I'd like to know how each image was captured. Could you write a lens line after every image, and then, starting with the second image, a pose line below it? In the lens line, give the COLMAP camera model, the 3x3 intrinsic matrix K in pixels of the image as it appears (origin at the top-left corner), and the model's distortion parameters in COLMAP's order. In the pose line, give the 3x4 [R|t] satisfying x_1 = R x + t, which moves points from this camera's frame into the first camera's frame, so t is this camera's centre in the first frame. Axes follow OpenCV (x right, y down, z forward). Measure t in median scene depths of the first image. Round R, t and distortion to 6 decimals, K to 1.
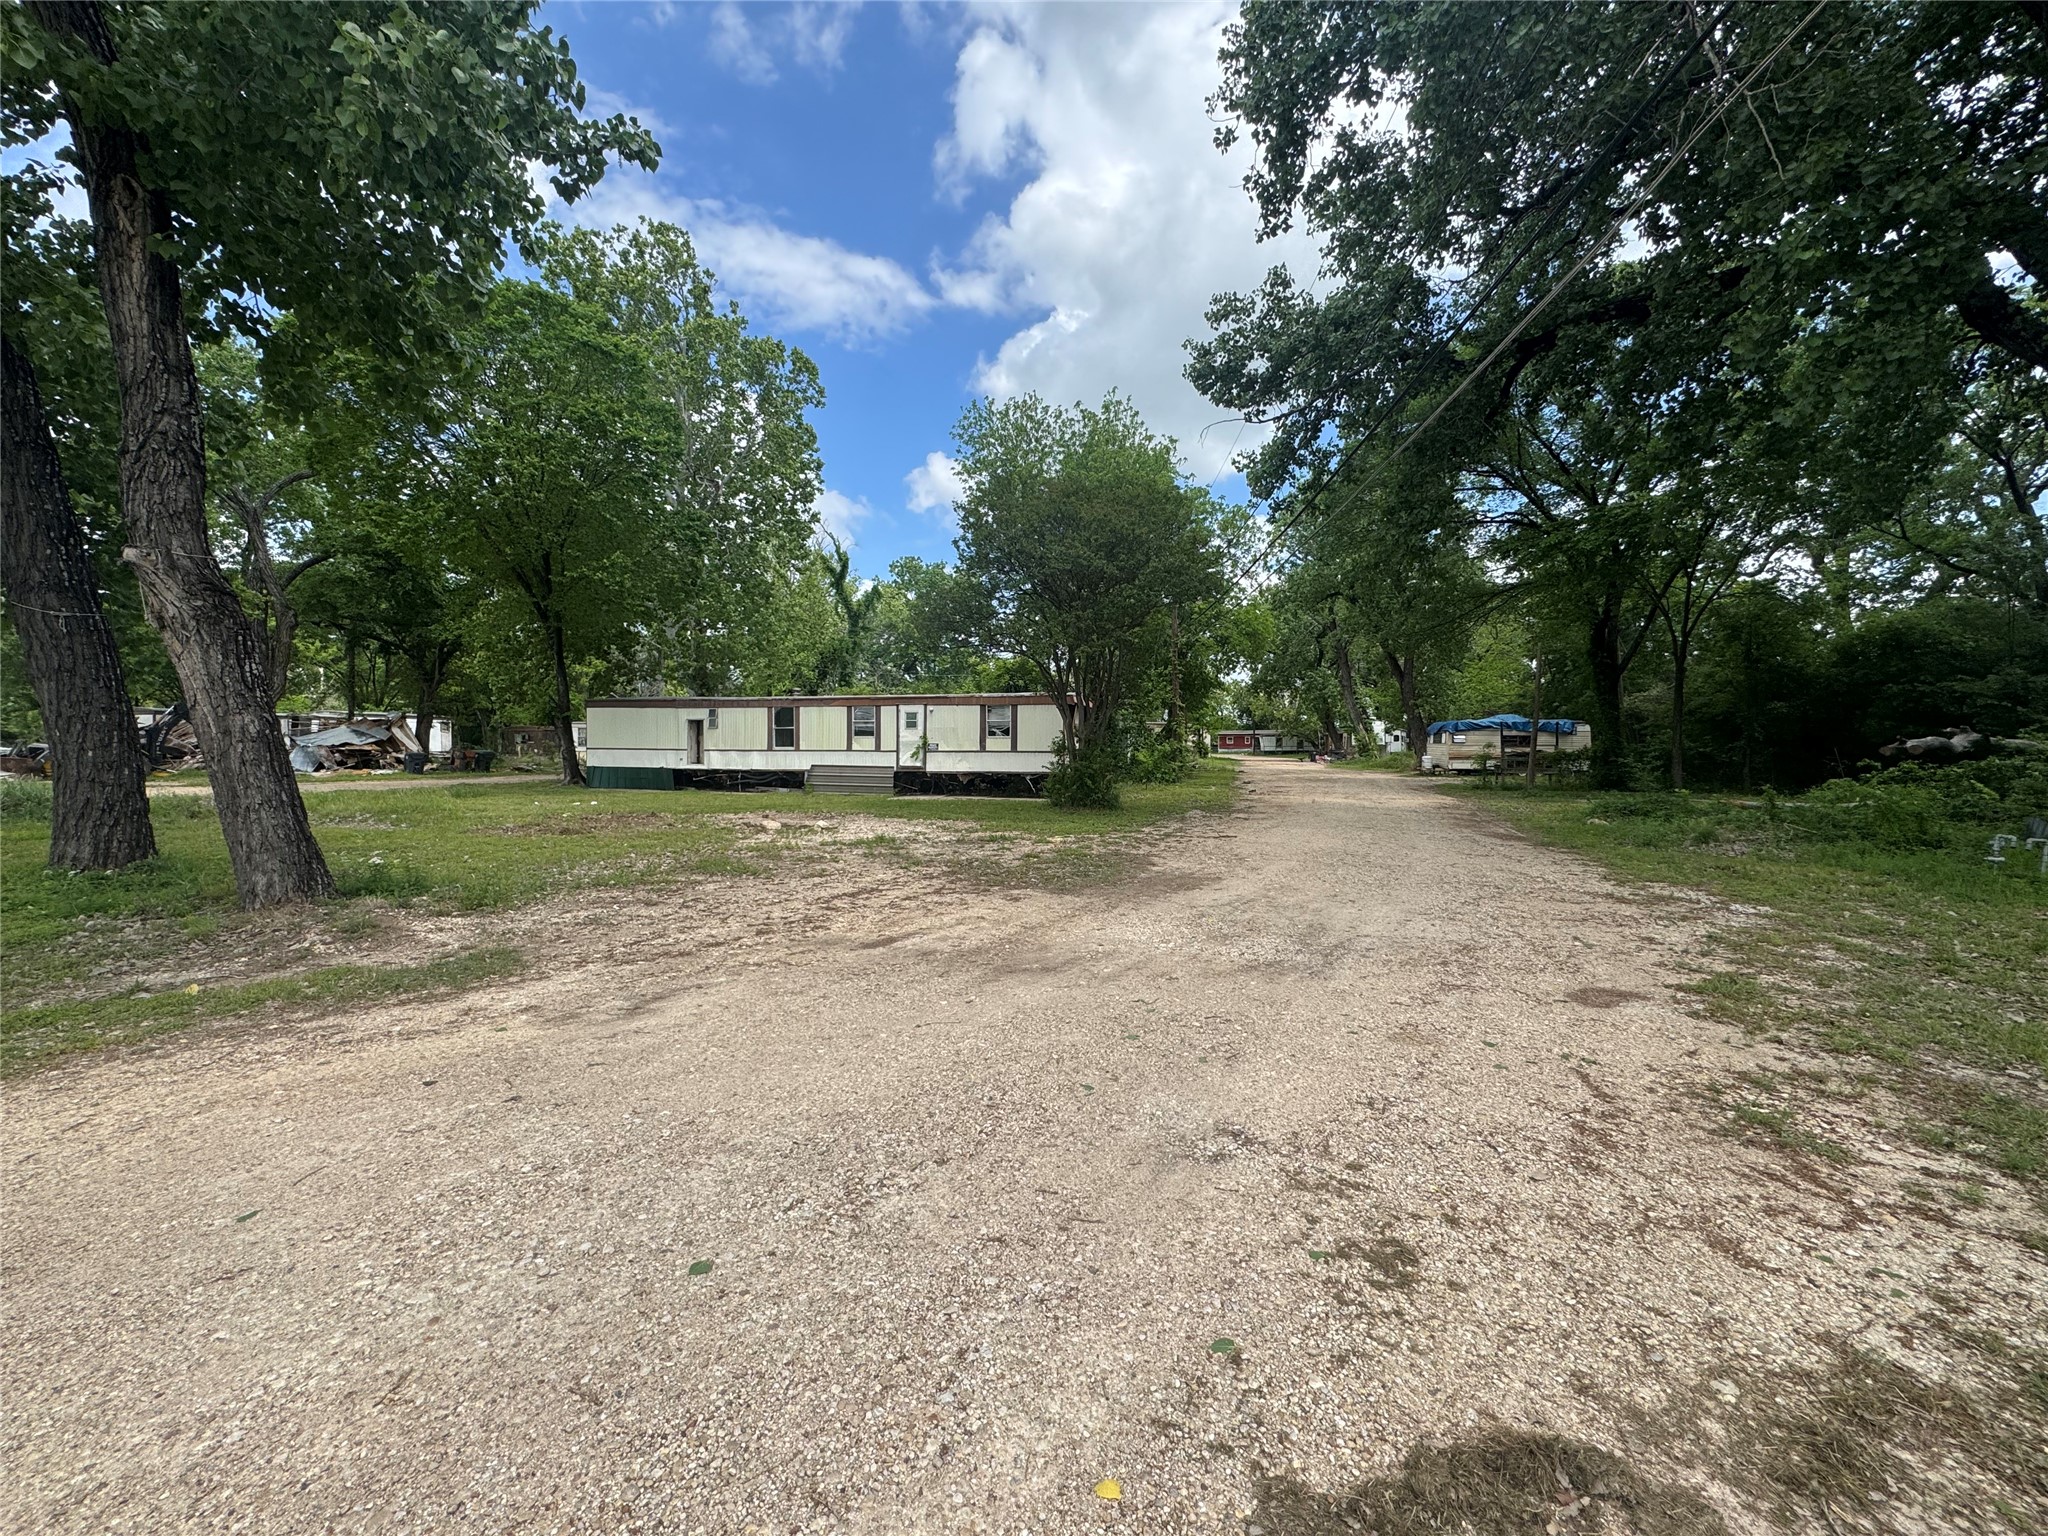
lens RADIAL K [[821.7, 0, 1028.2], [0, 821.7, 767.8], [0, 0, 1]] dist [-0.000030, 0.000040]
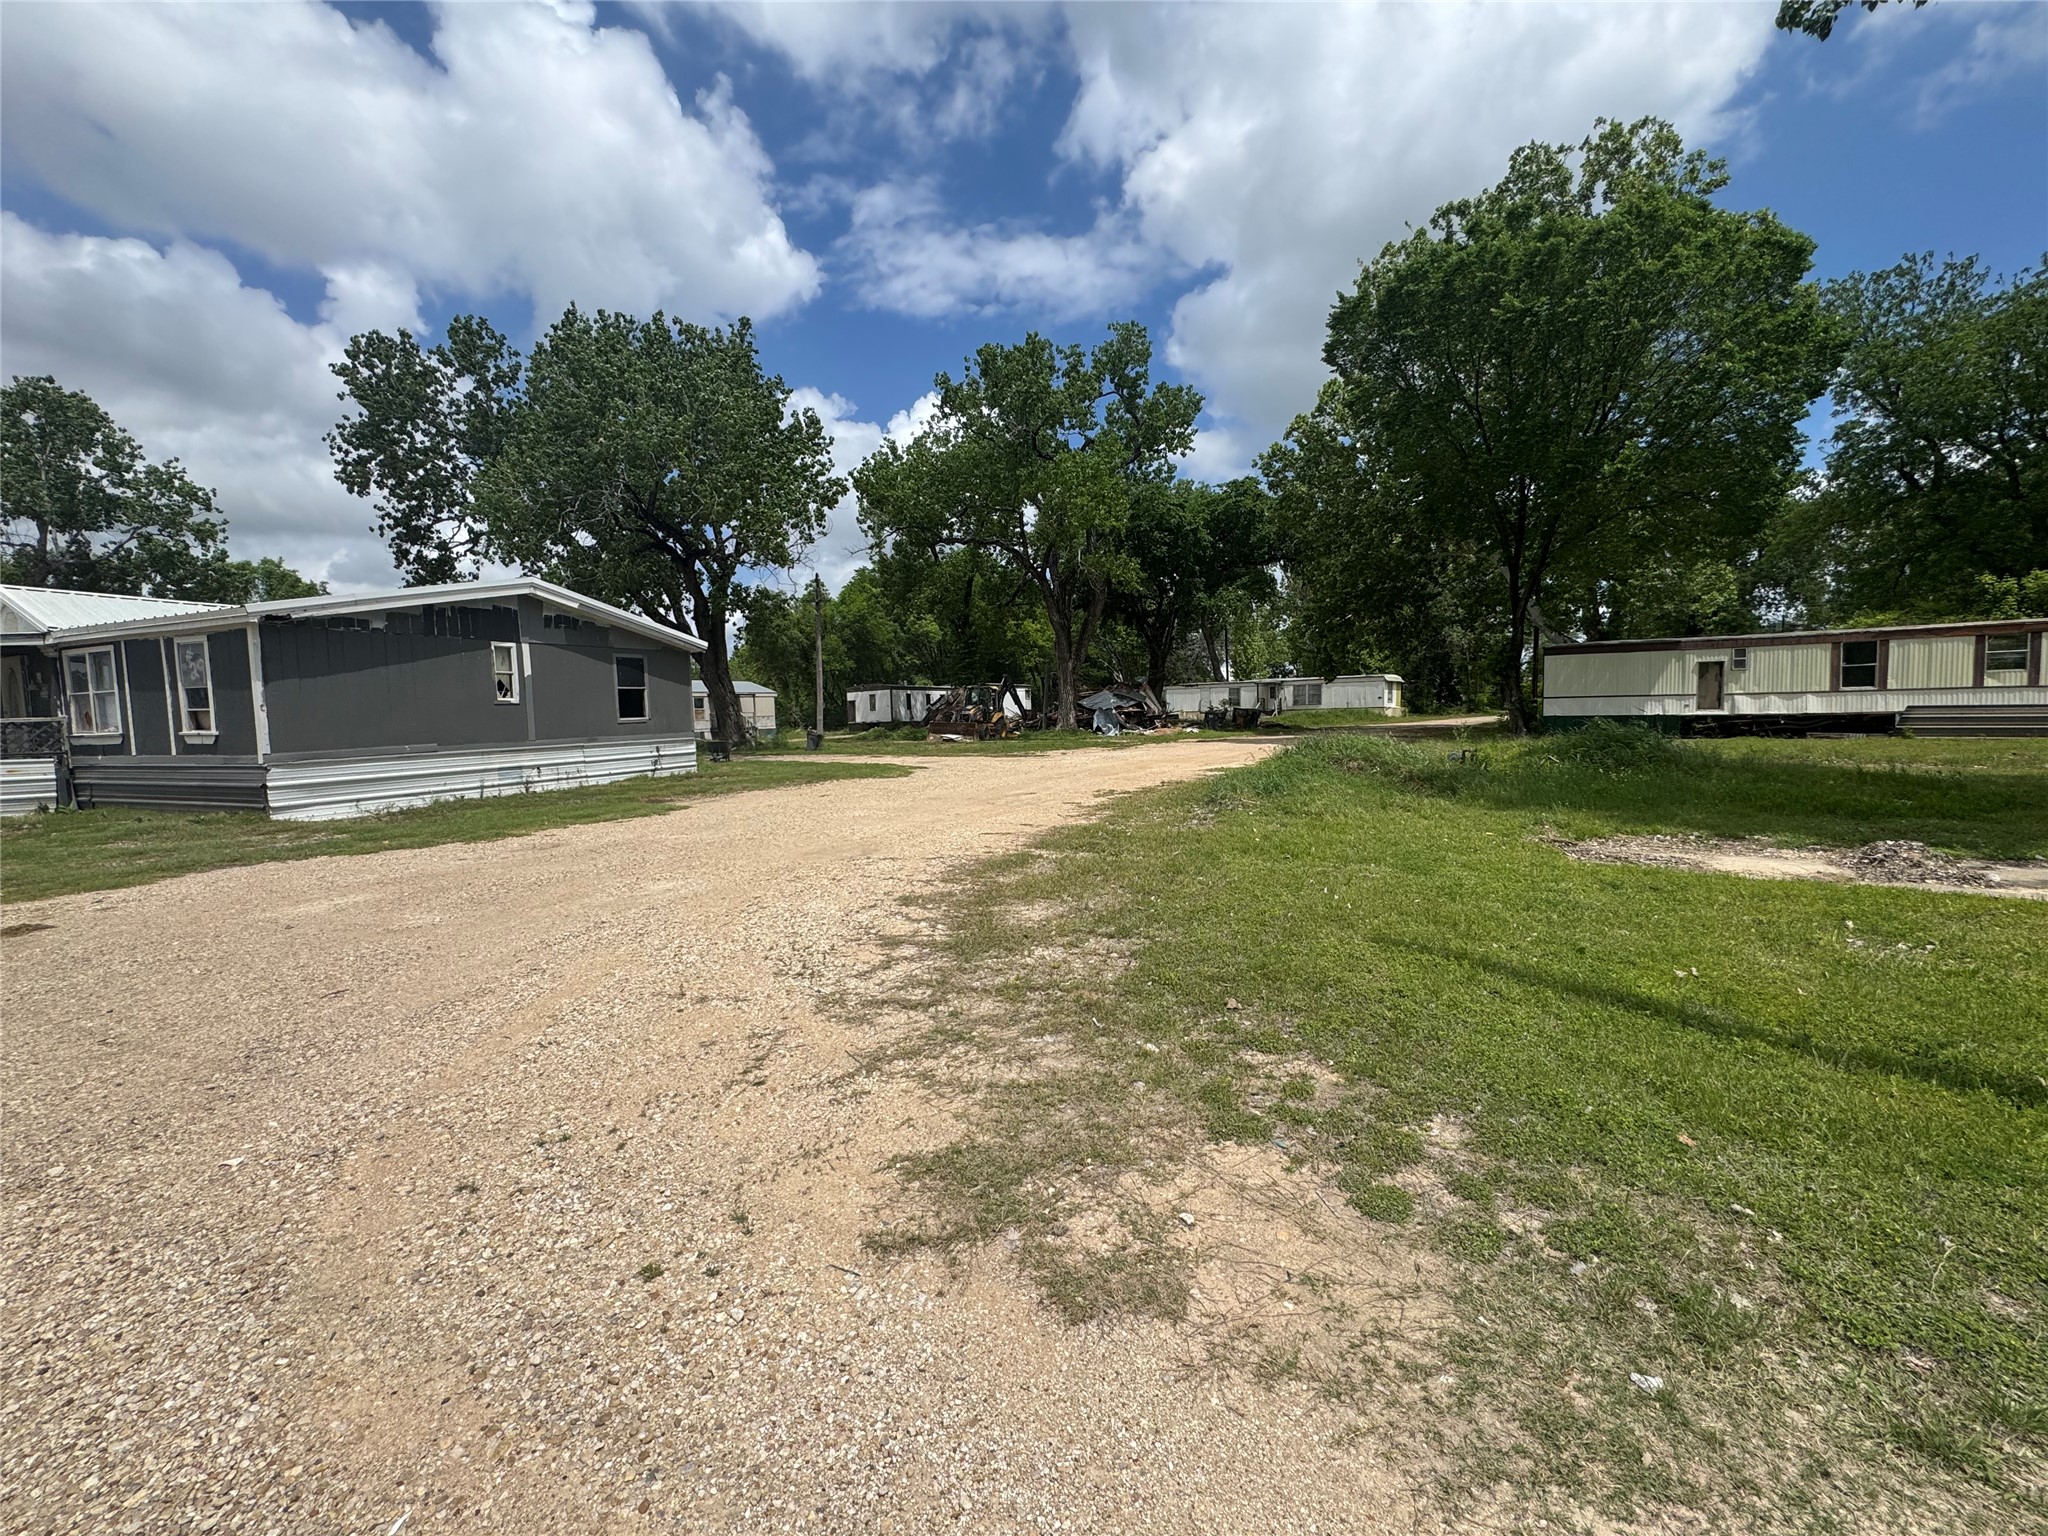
lens RADIAL K [[818.1, 0, 1023.1], [0, 818.1, 766.1], [0, 0, 1]] dist [-0.001851, 0.000245]
pose [[0.943140, -0.006823, -0.332325, -0.895024], [0.021583, 0.998937, 0.040742, 0.004398], [0.331694, -0.045598, 0.942285, -0.137542]]
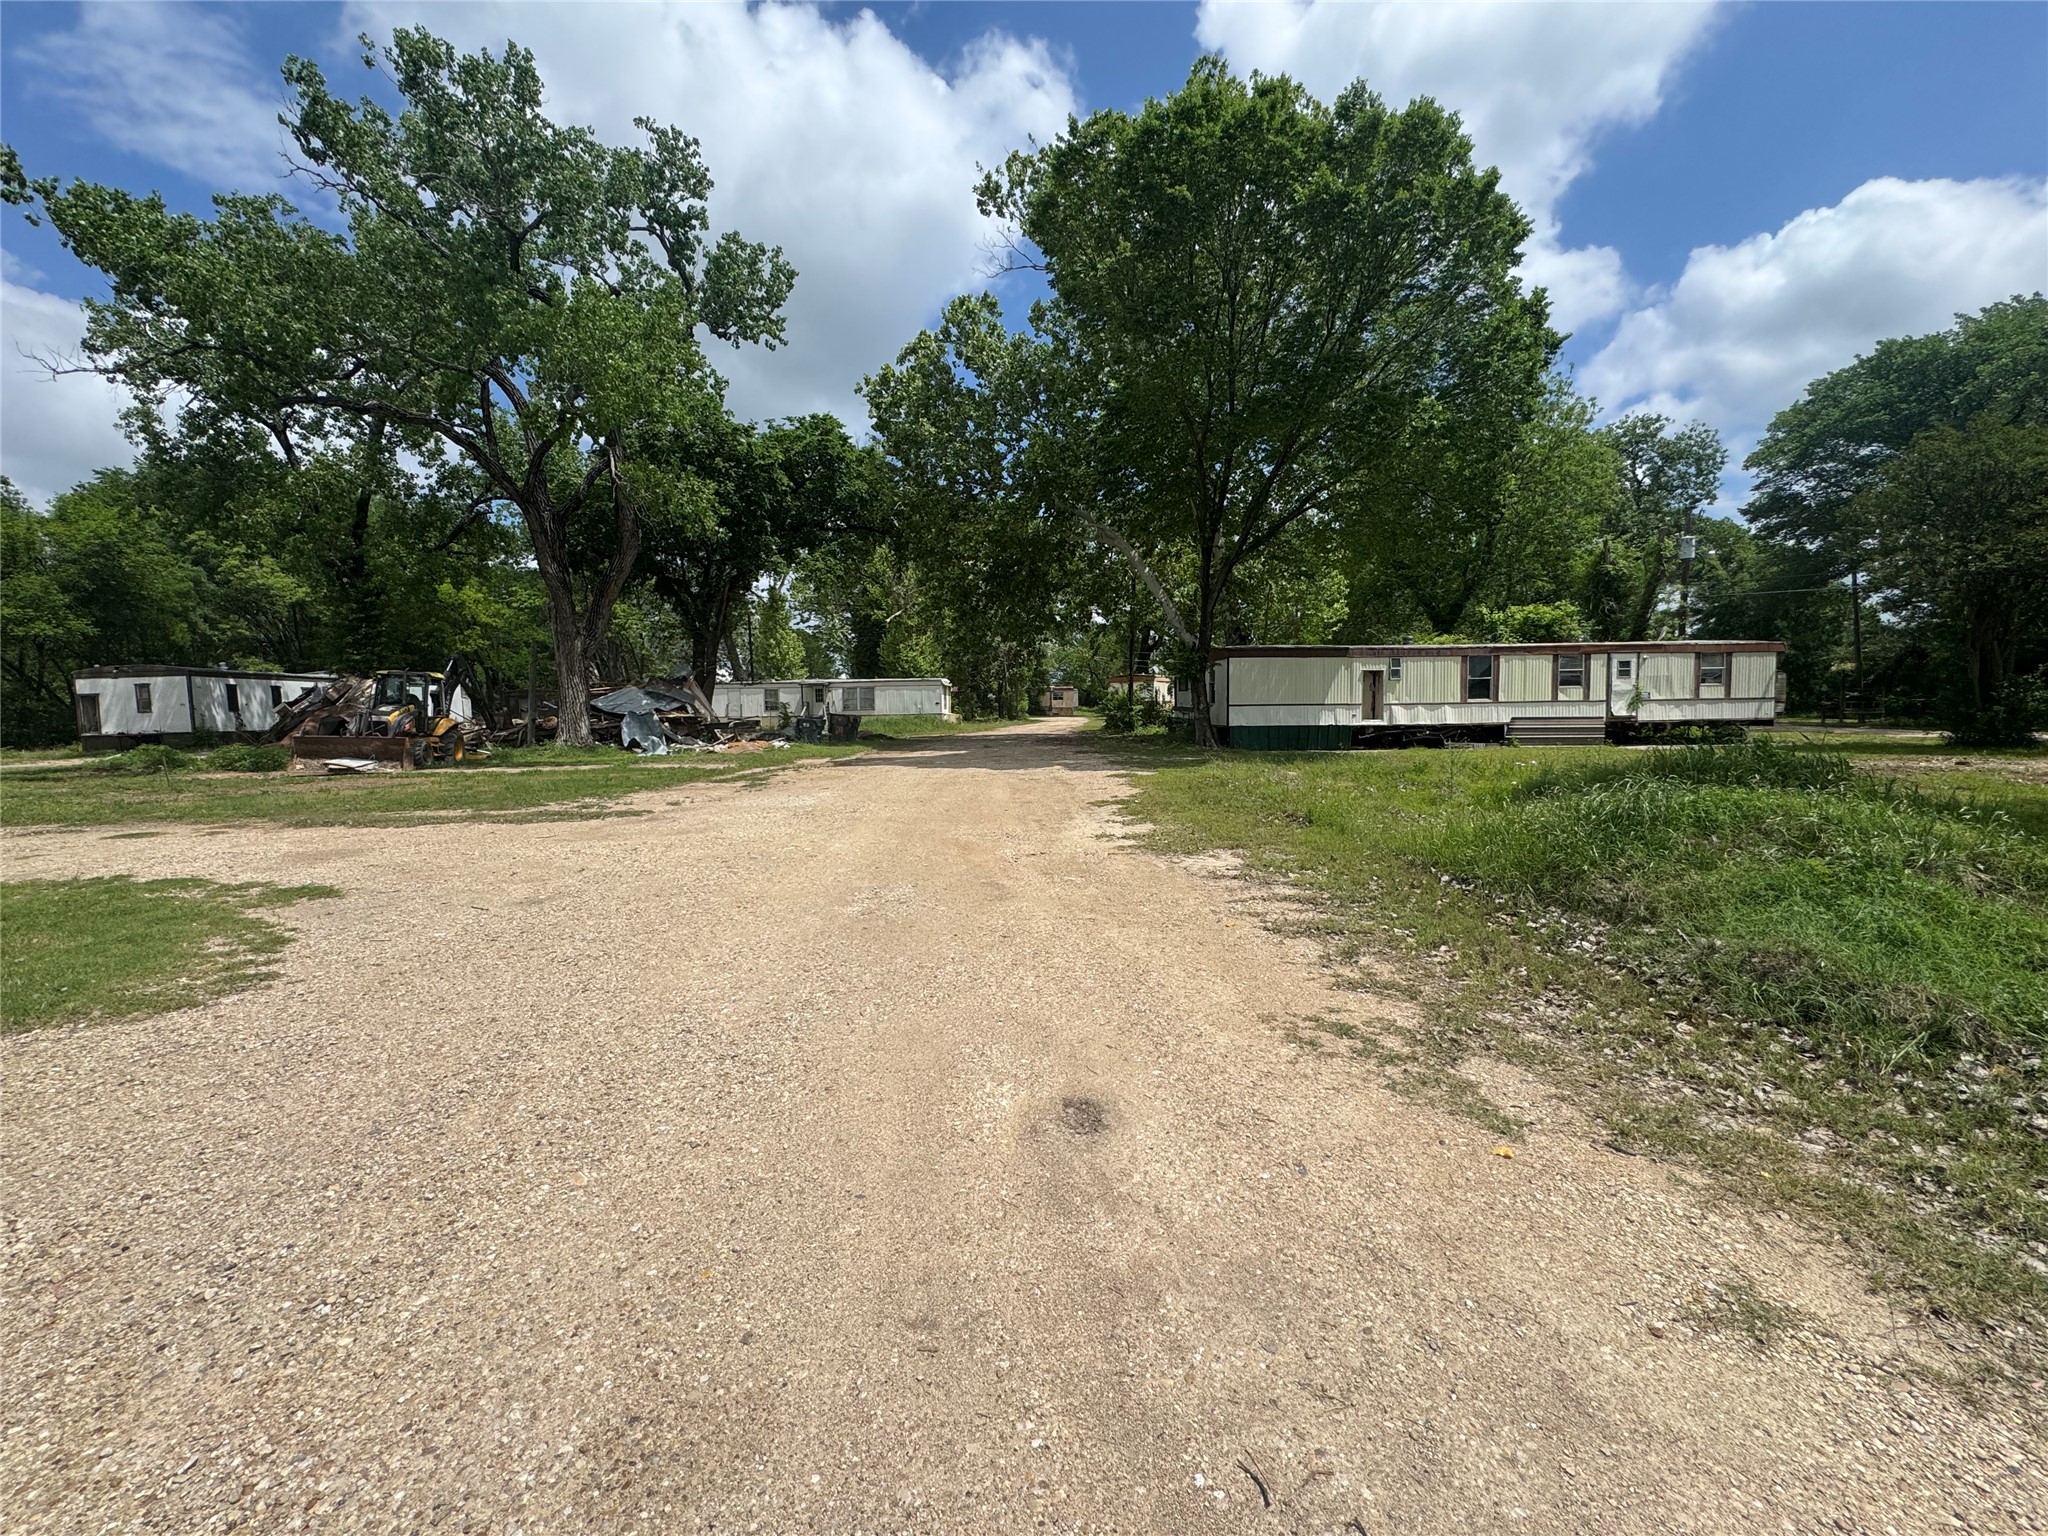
lens RADIAL K [[821.7, 0, 1028.2], [0, 821.7, 767.8], [0, 0, 1]] dist [-0.000030, 0.000040]
pose [[0.956780, -0.041193, 0.287879, -1.108662], [0.027267, 0.998263, 0.052219, -0.010874], [-0.289530, -0.042112, 0.956242, 0.265877]]
